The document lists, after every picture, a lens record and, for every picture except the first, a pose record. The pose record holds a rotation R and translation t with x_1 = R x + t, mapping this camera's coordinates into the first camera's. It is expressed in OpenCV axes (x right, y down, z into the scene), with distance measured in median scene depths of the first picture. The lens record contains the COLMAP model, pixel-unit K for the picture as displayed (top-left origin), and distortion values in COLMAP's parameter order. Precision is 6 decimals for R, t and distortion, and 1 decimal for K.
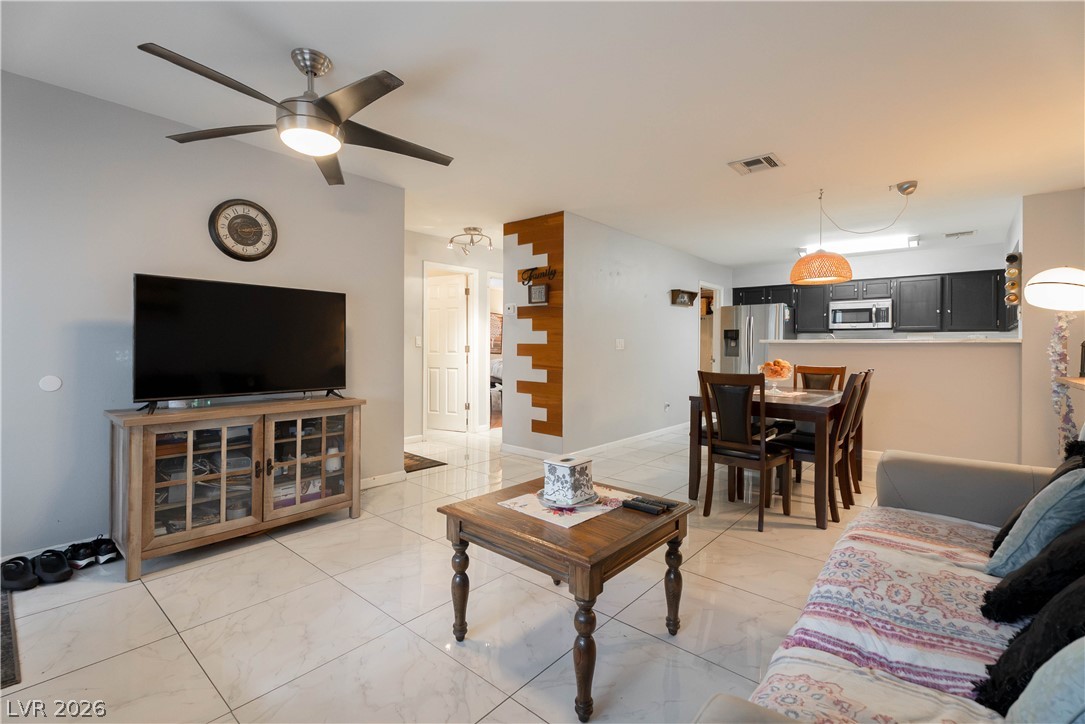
lens RADIAL K [[484.3, 0, 538.2], [0, 484.3, 351.3], [0, 0, 1]] dist [0.002705, -0.000307]
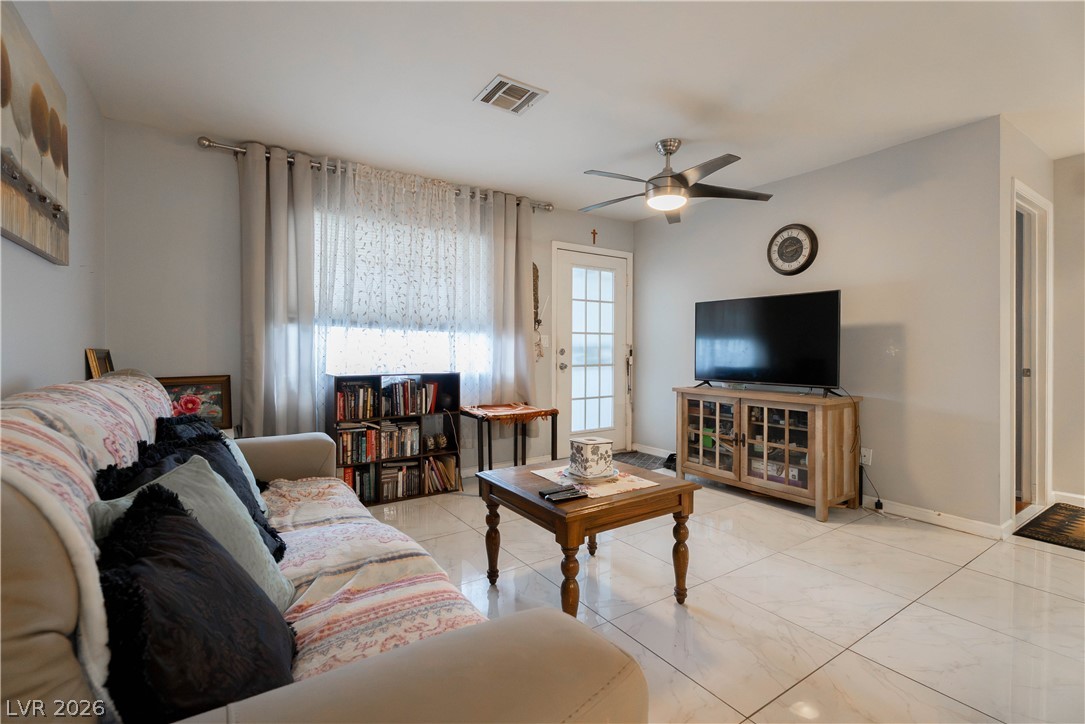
lens RADIAL K [[484.3, 0, 539.5], [0, 484.3, 354.2], [0, 0, 1]] dist [0.002705, -0.000307]
pose [[-0.266341, 0.001489, -0.963878, 0.794804], [-0.014656, 0.999877, 0.005594, 0.013361], [0.963767, 0.015616, -0.266287, 0.797302]]
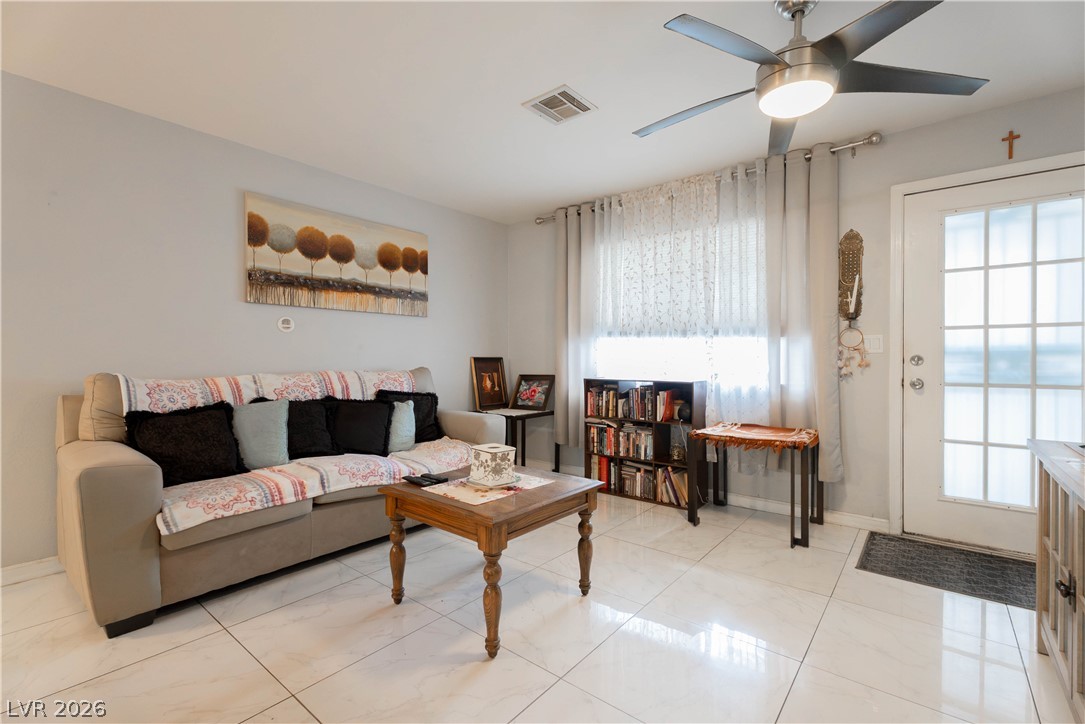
lens RADIAL K [[484.3, 0, 545.8], [0, 484.3, 360.4], [0, 0, 1]] dist [0.002705, -0.000307]
pose [[-0.999303, -0.007014, -0.036662, -0.004189], [-0.007638, 0.999828, 0.016915, 0.003405], [0.036537, 0.017183, -0.999185, 1.418885]]
